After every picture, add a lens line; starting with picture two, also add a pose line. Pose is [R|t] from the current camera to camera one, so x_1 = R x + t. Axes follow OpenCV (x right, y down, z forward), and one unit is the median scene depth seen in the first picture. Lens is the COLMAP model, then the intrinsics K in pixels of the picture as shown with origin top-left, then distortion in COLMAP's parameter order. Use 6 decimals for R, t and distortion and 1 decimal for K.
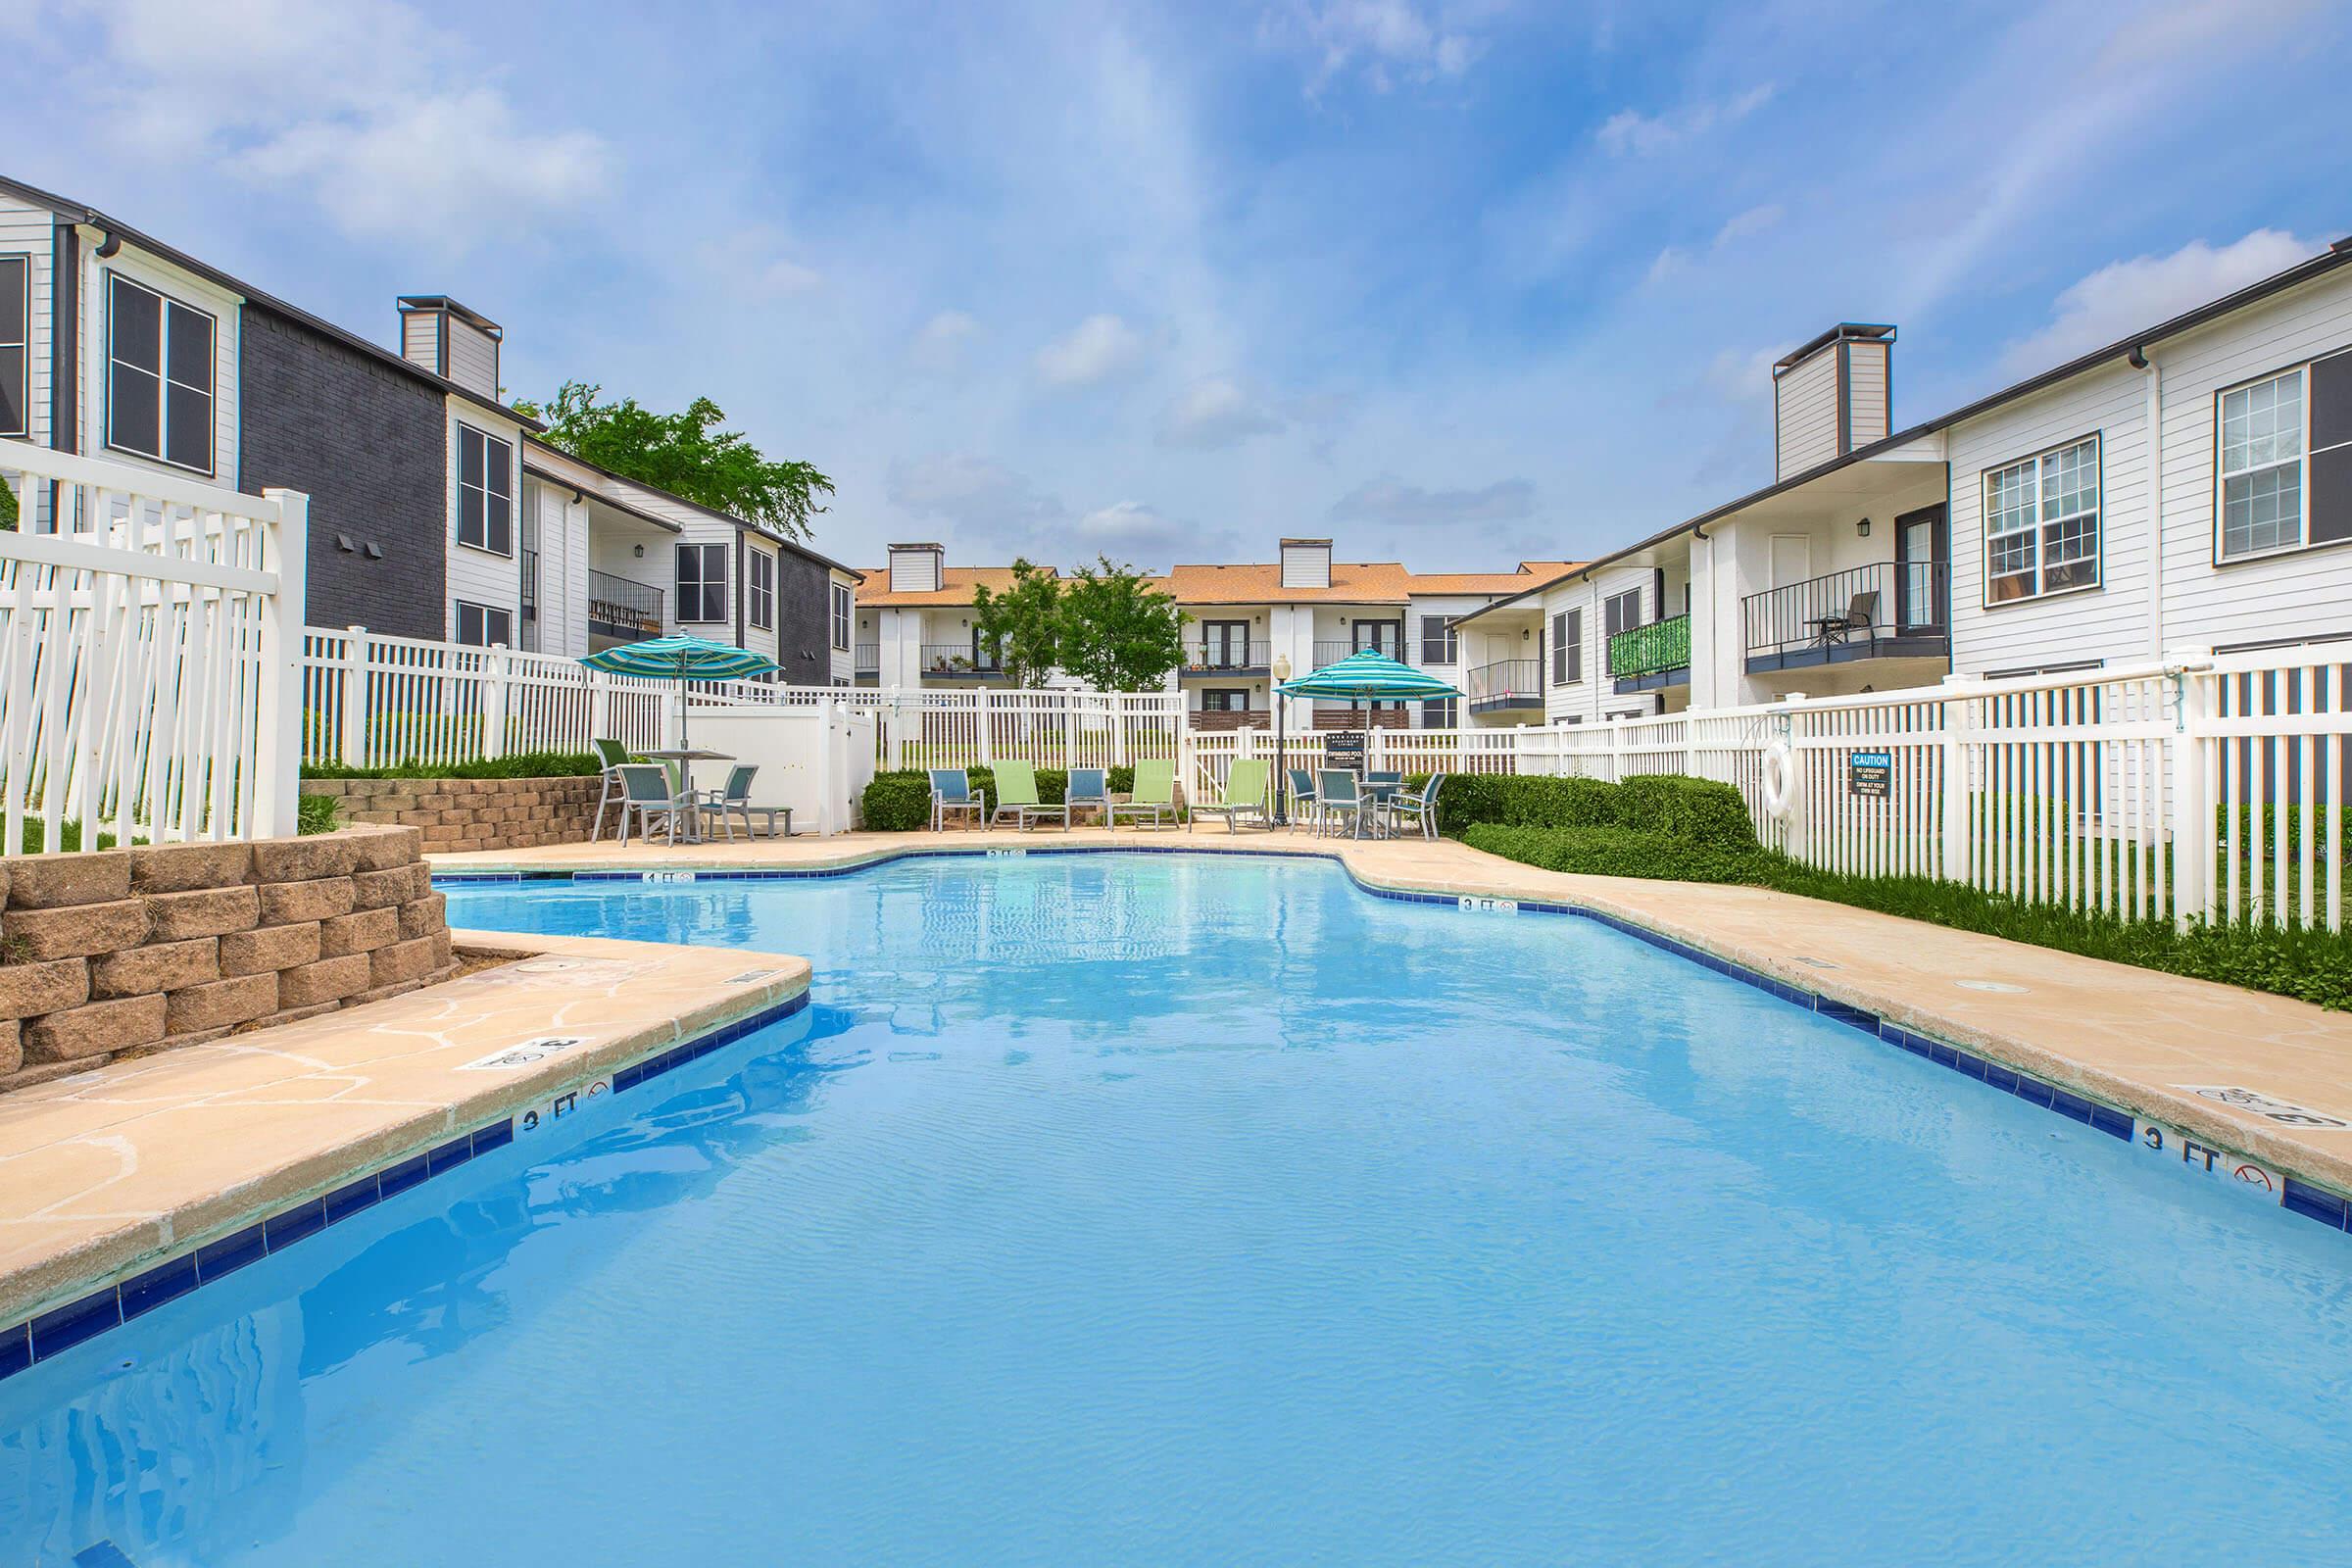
lens RADIAL K [[1151.7, 0, 1176.0], [0, 1151.7, 784.0], [0, 0, 1]] dist [0.001189, 0.000753]
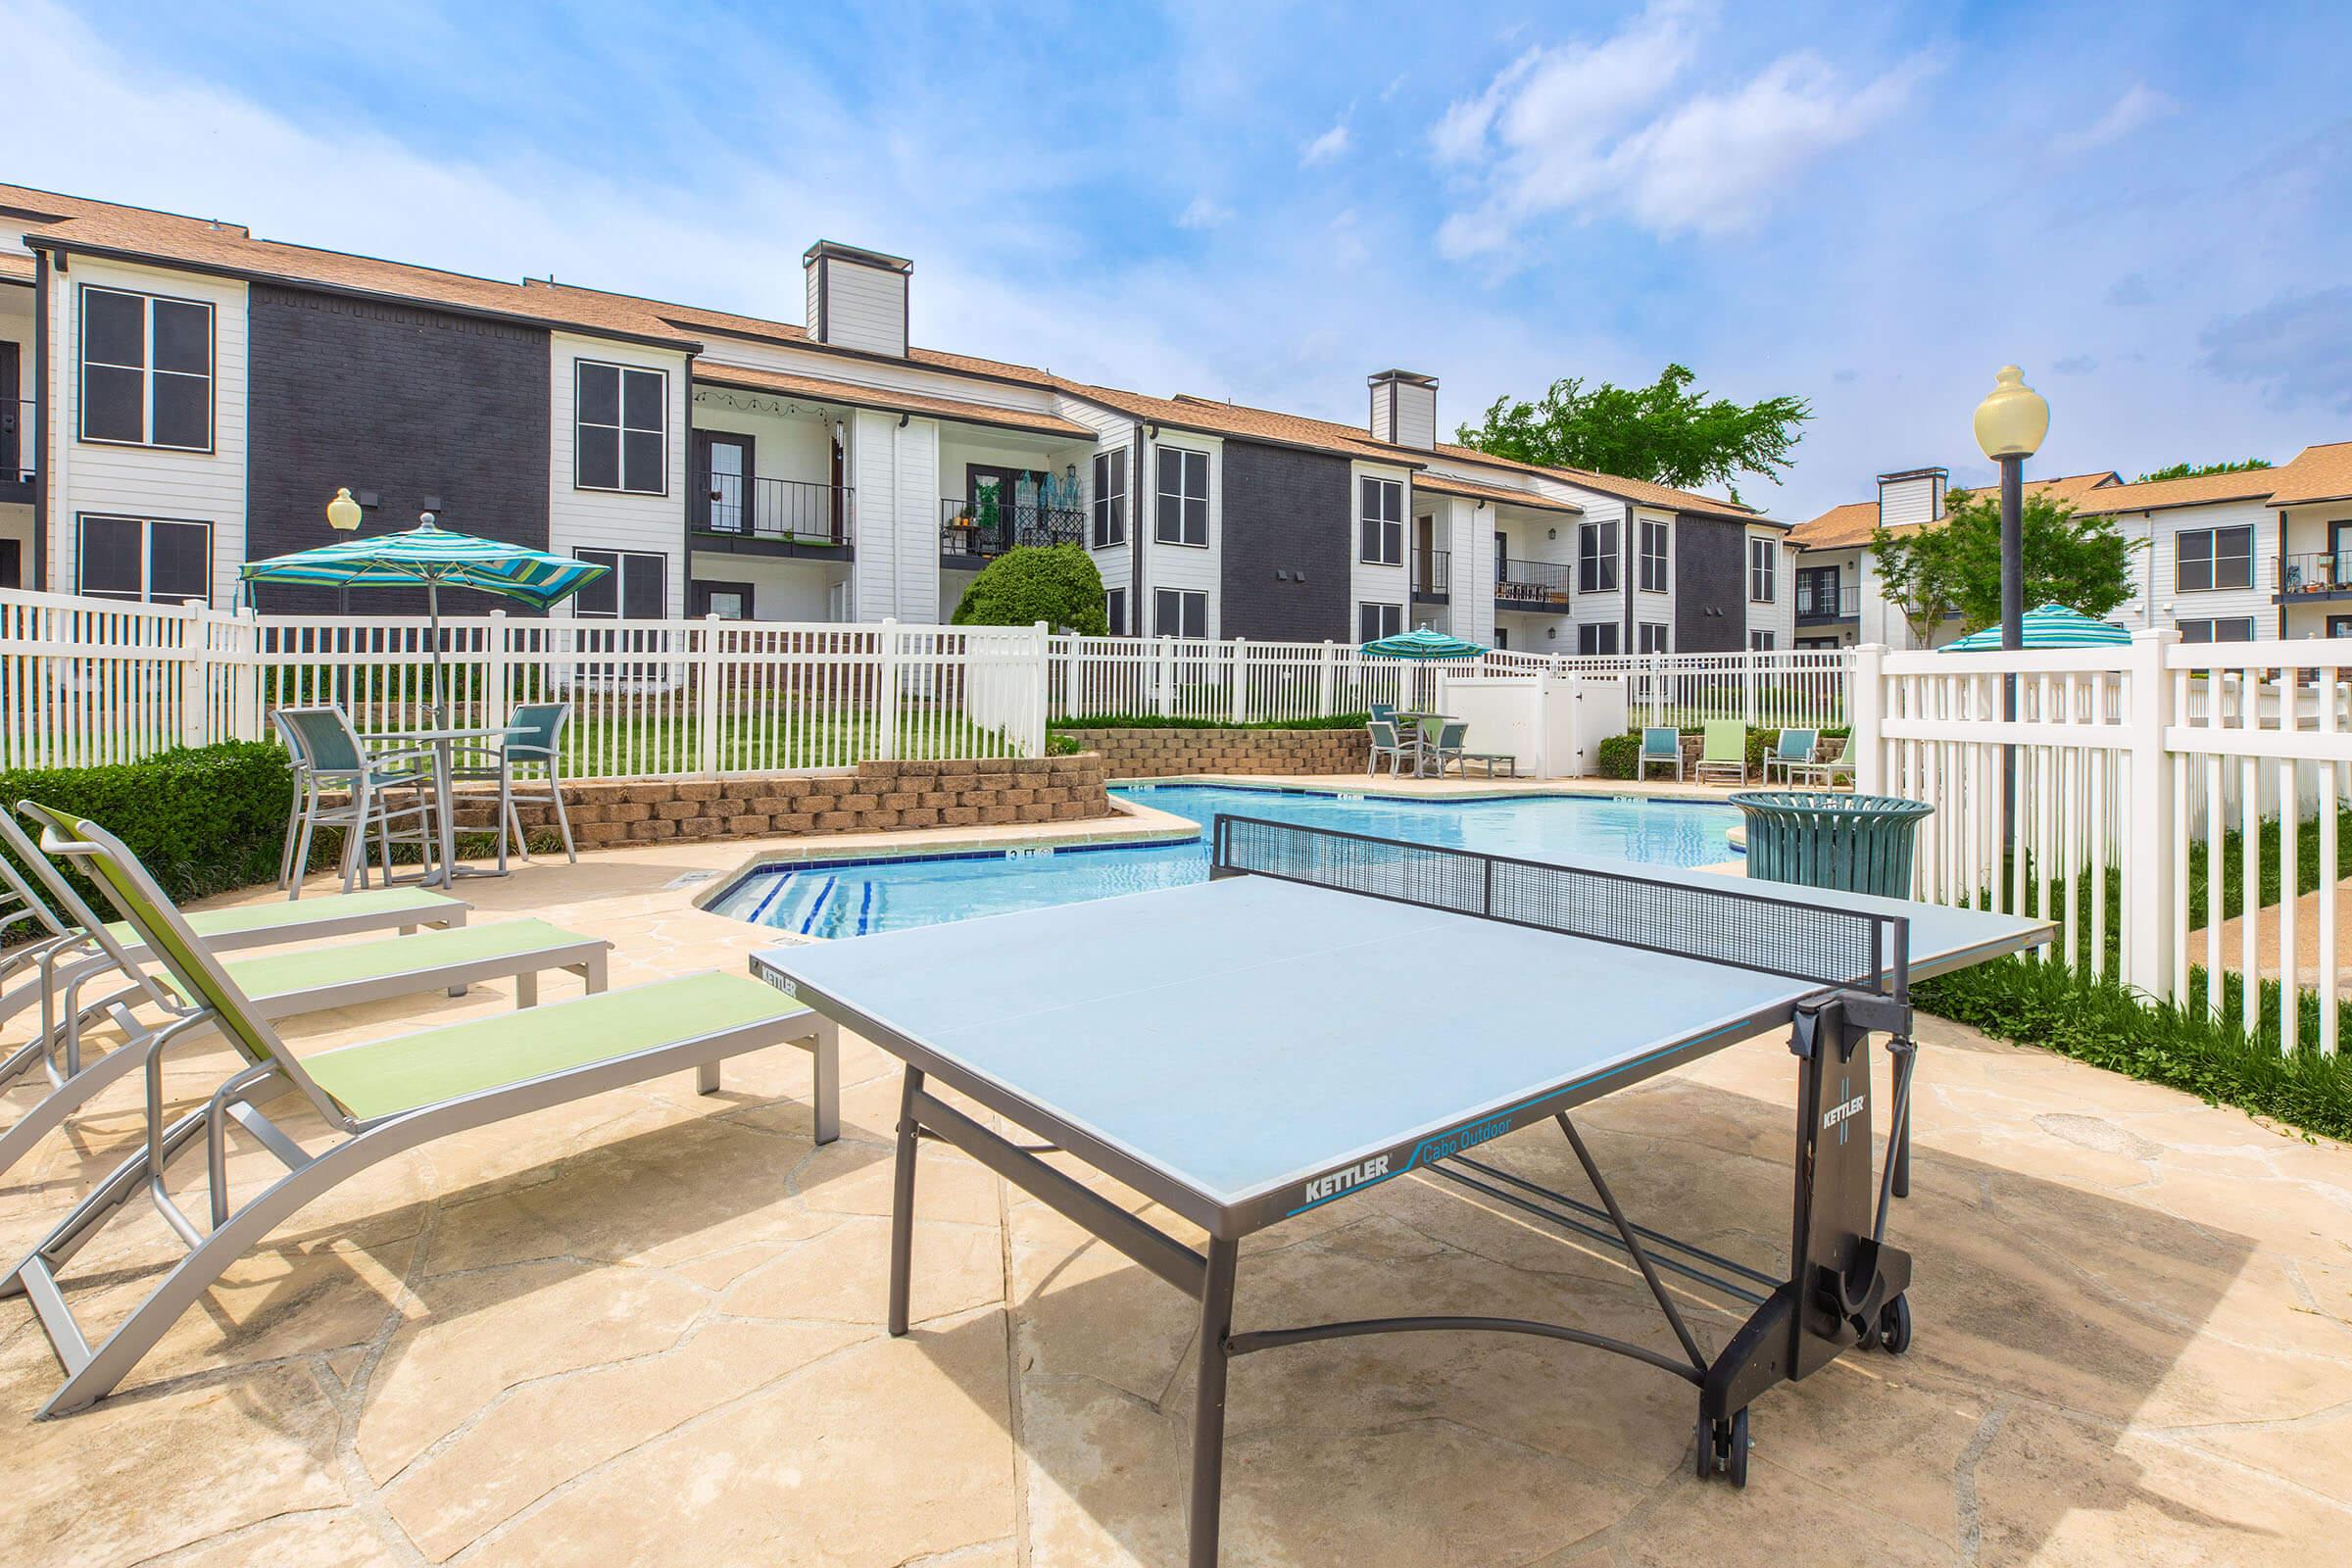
lens RADIAL K [[1209.4, 0, 1176.0], [0, 1209.4, 784.0], [0, 0, 1]] dist [-0.002863, -0.000648]
pose [[0.627756, 0.052469, -0.776640, 0.424806], [-0.016885, 0.998409, 0.053804, -0.012467], [0.778227, -0.020663, 0.627643, -0.125375]]
